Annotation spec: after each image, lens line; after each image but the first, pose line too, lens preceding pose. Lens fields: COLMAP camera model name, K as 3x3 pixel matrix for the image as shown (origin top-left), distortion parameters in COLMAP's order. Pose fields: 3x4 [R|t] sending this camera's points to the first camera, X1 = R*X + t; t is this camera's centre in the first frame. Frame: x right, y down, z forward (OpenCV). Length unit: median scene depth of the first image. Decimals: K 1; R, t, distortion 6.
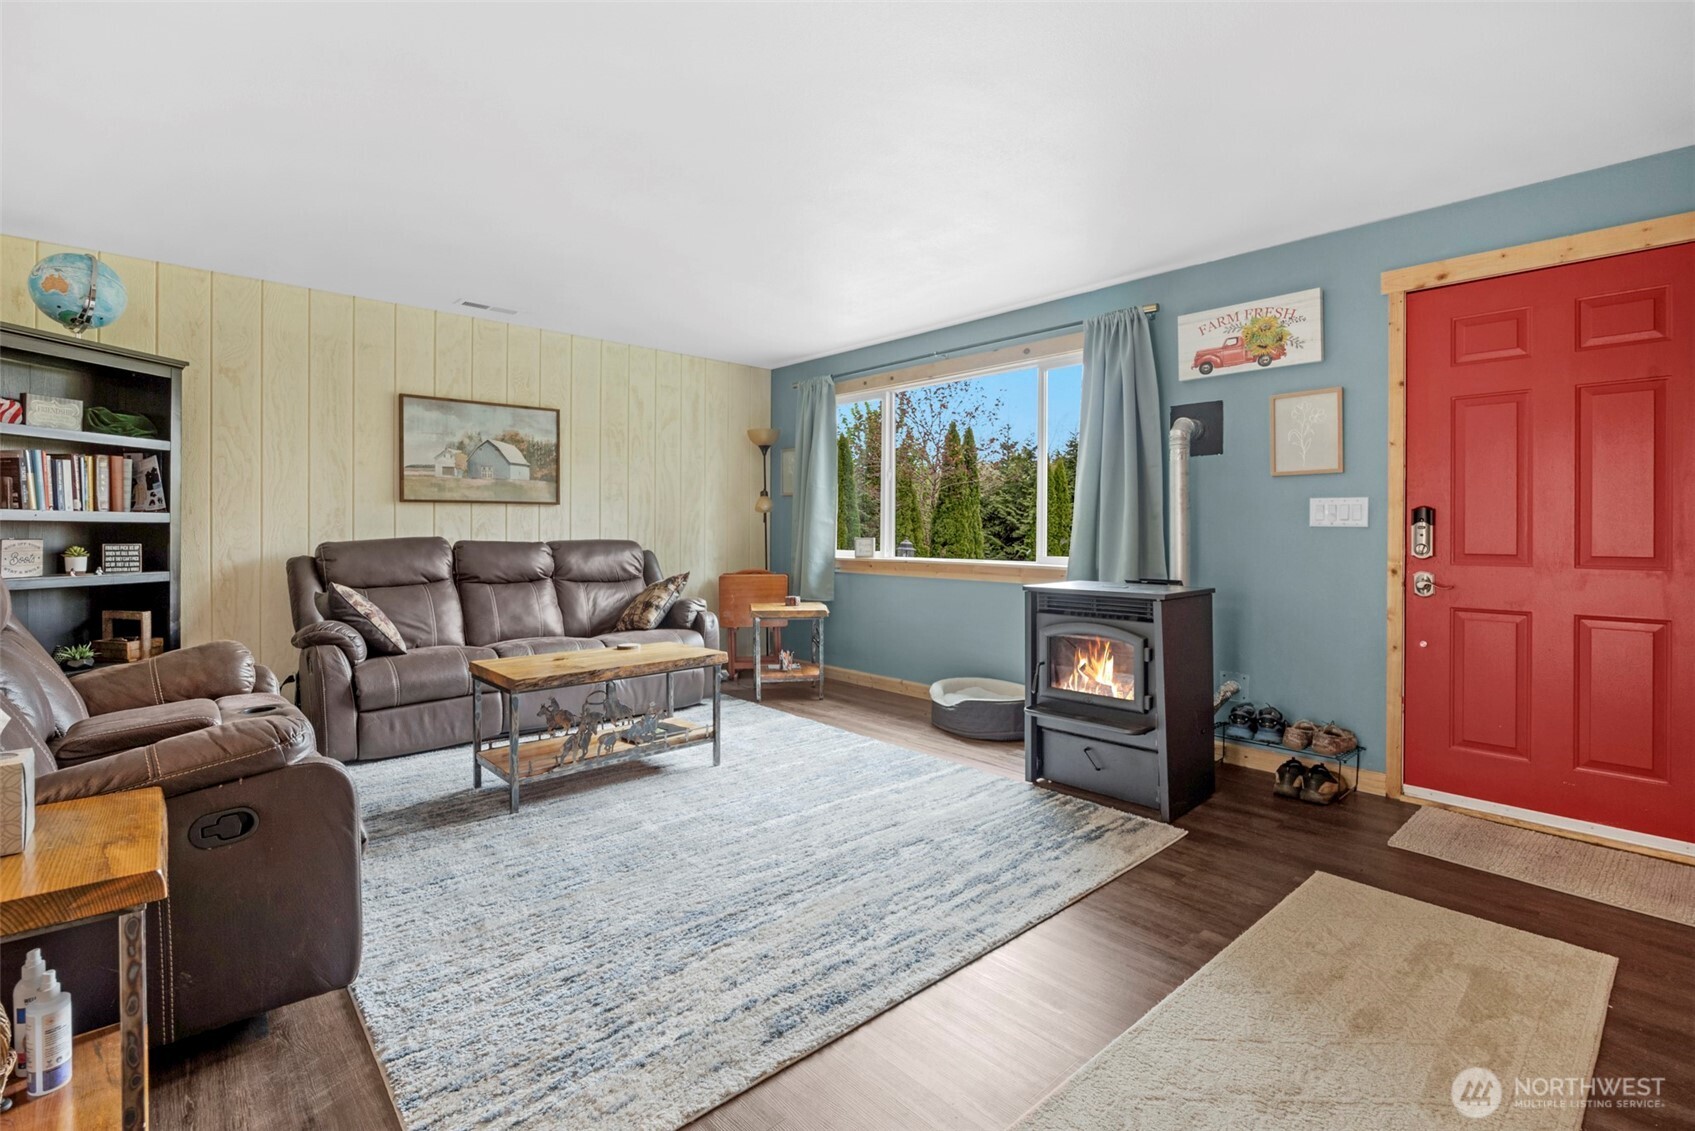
lens RADIAL K [[778.1, 0, 871.6], [0, 778.1, 529.7], [0, 0, 1]] dist [-0.003382, 0.001021]
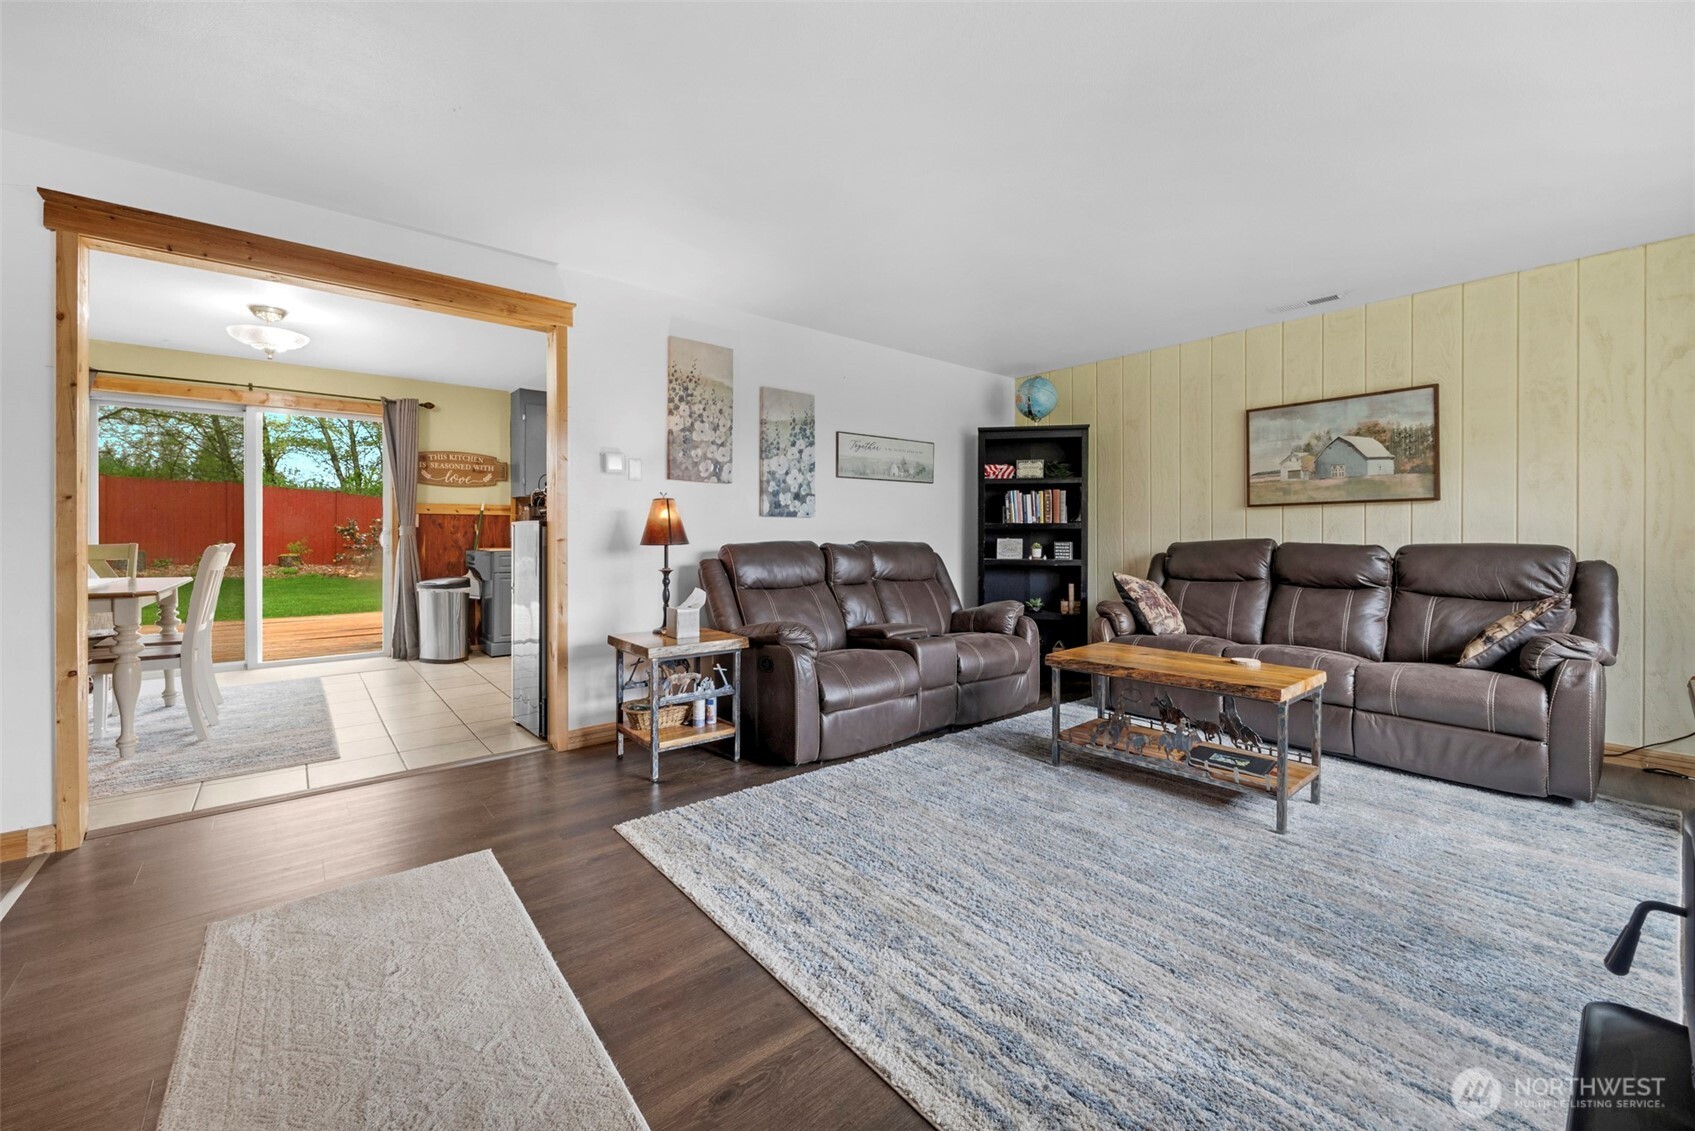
lens RADIAL K [[700.3, 0, 867.7], [0, 700.3, 540.5], [0, 0, 1]] dist [0.002322, 0.000130]
pose [[-0.069211, 0.006145, -0.997583, 0.433327], [0.004369, 0.999973, 0.005856, 0.003678], [0.997592, -0.003953, -0.069236, 0.525202]]
